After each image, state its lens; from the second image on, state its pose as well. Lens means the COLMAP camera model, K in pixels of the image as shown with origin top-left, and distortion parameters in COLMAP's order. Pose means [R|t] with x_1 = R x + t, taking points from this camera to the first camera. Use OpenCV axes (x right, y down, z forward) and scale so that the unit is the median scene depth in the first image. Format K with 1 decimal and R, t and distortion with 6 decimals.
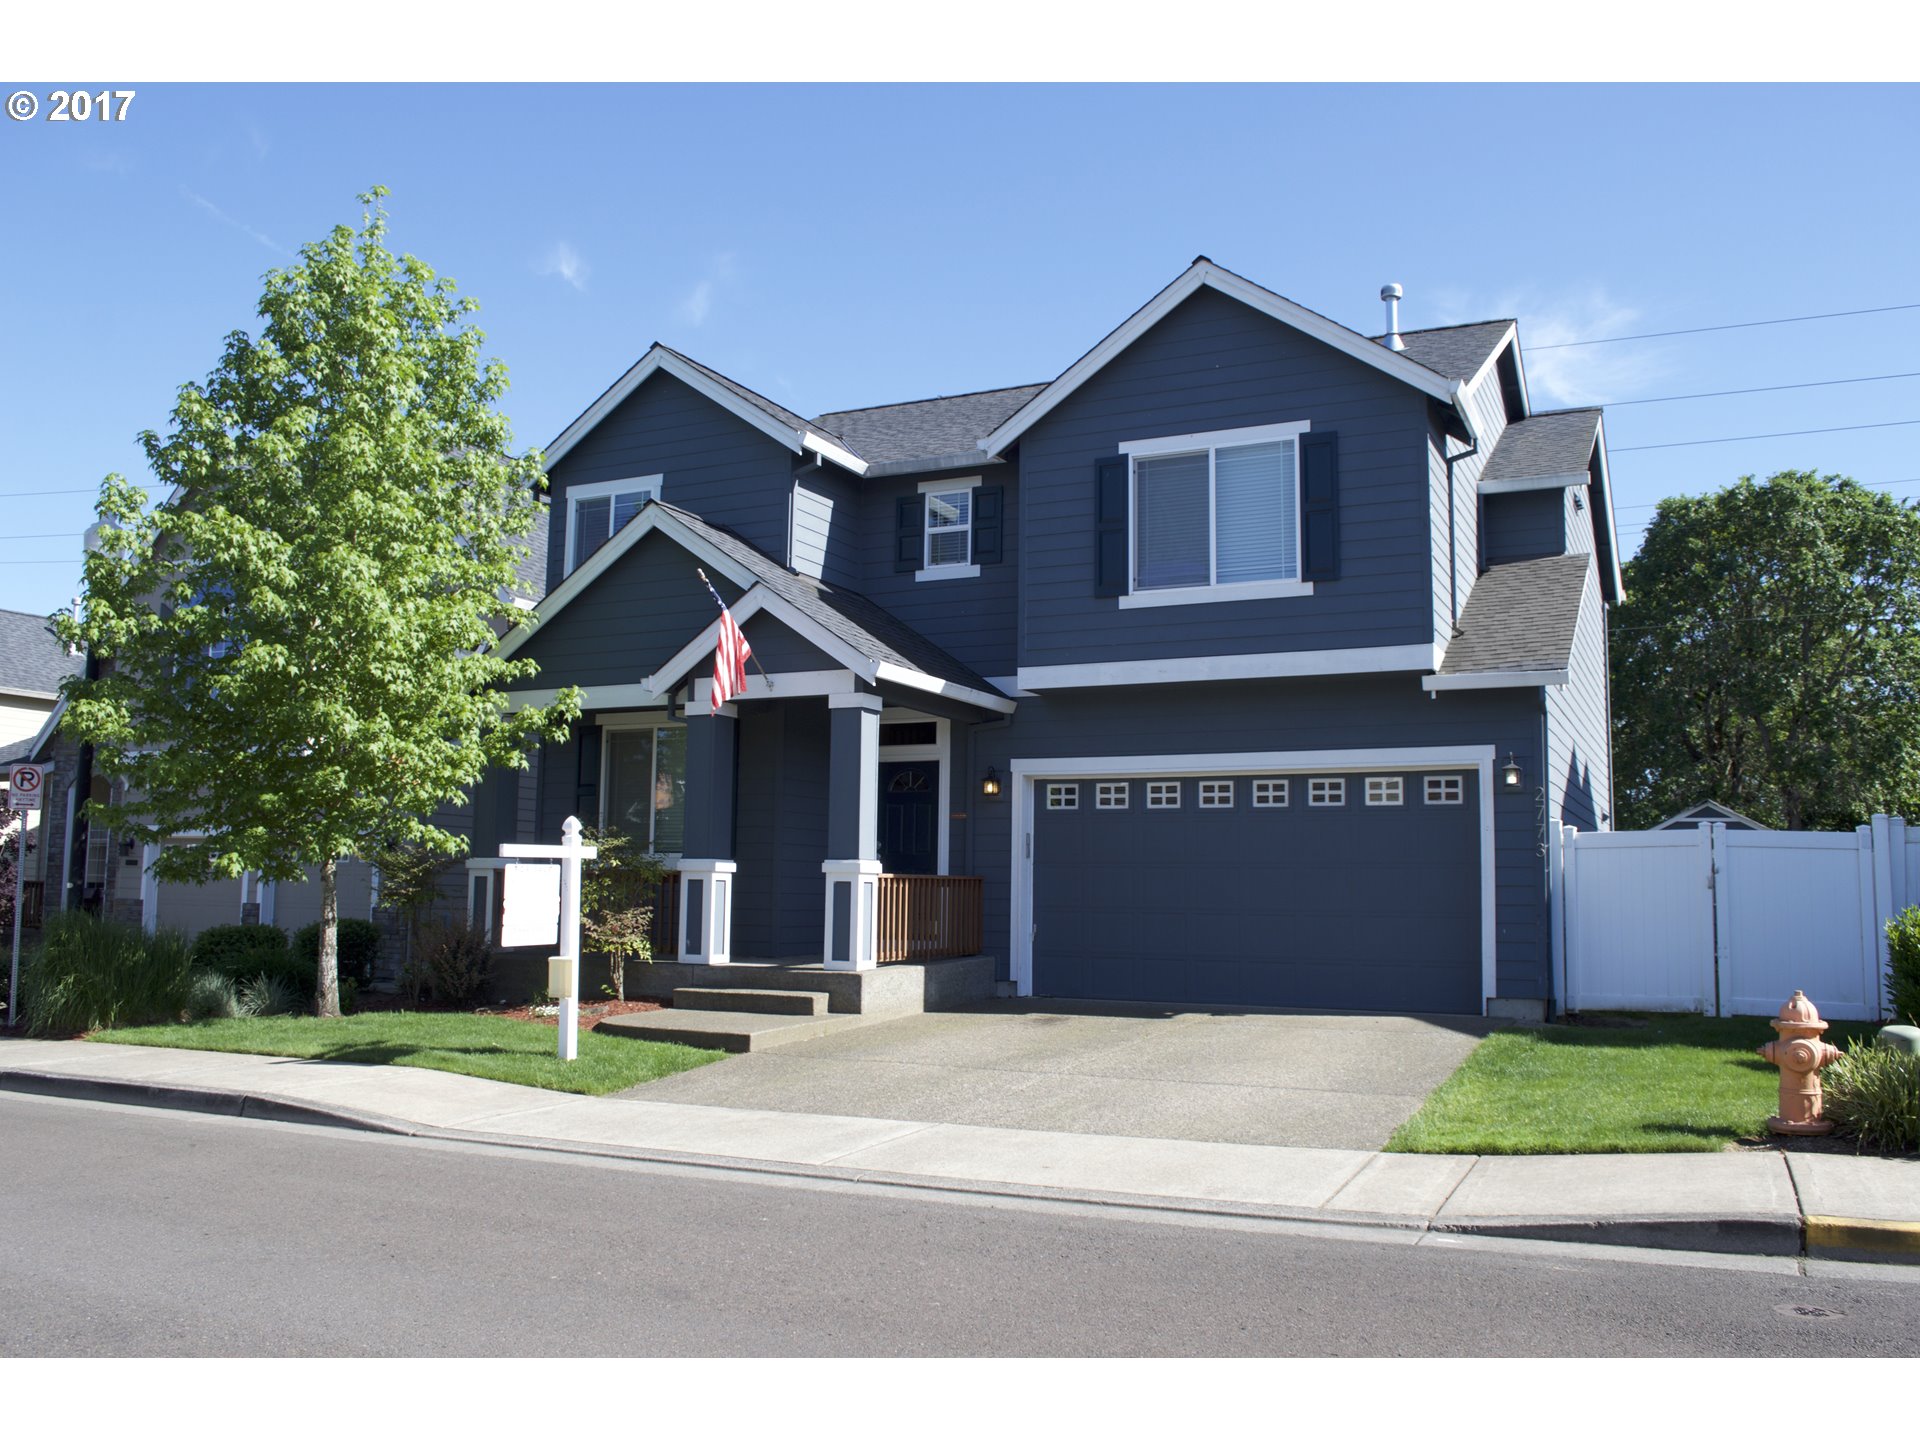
lens RADIAL K [[1576.3, 0, 963.8], [0, 1576.3, 729.0], [0, 0, 1]] dist [-0.072614, -0.006751]
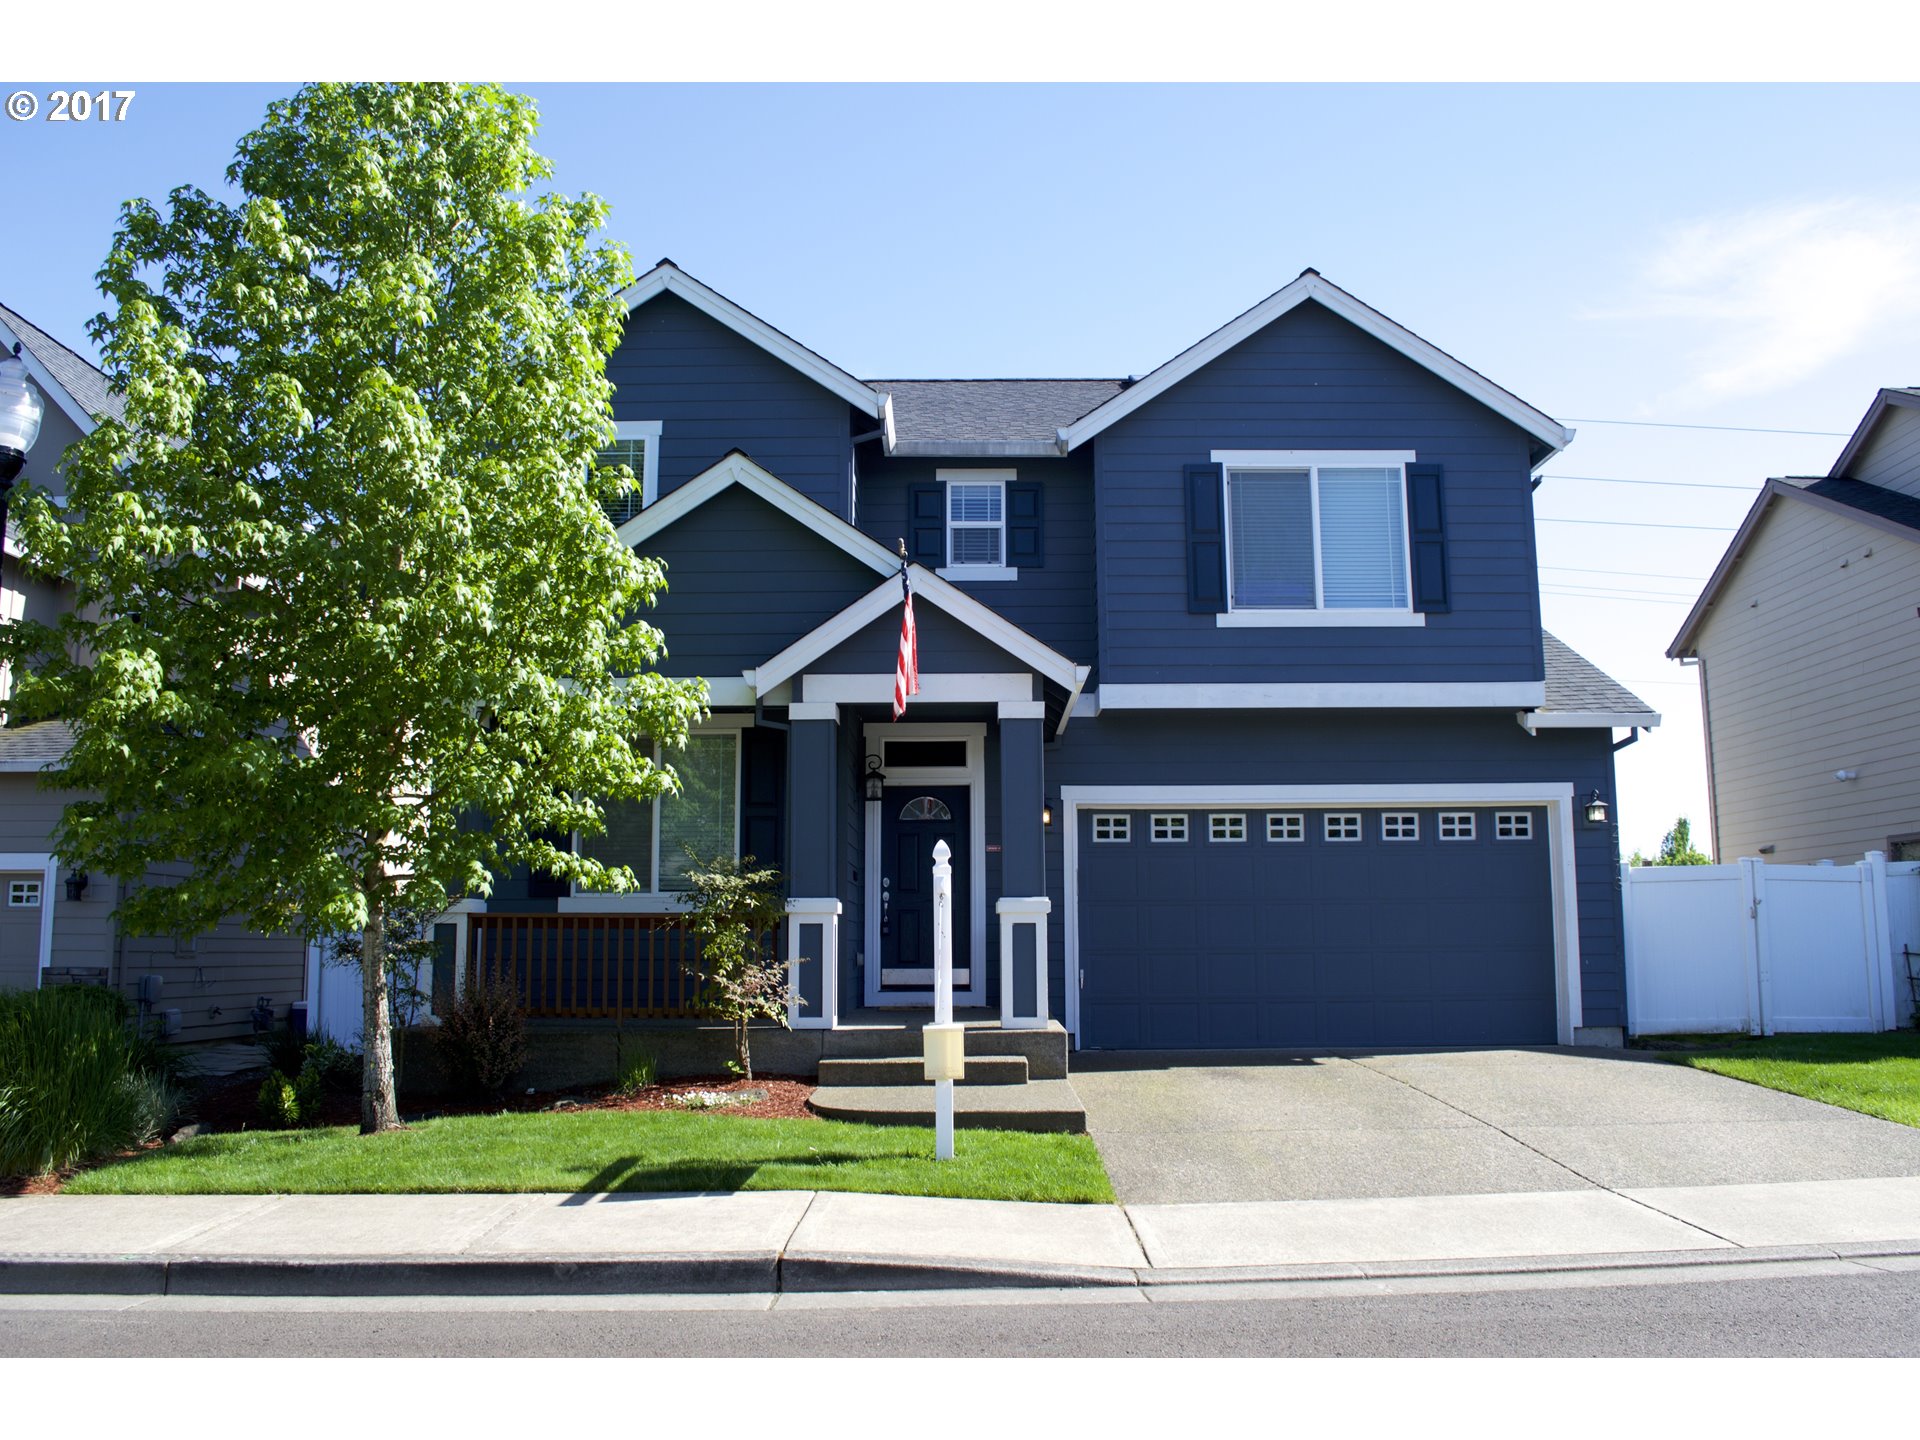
lens RADIAL K [[1576.3, 0, 959.2], [0, 1576.3, 722.2], [0, 0, 1]] dist [-0.072614, -0.006751]
pose [[0.896476, 0.043870, 0.440915, -0.455041], [-0.031041, 0.998860, -0.036272, 0.019010], [-0.442004, 0.018830, 0.896816, 0.236930]]
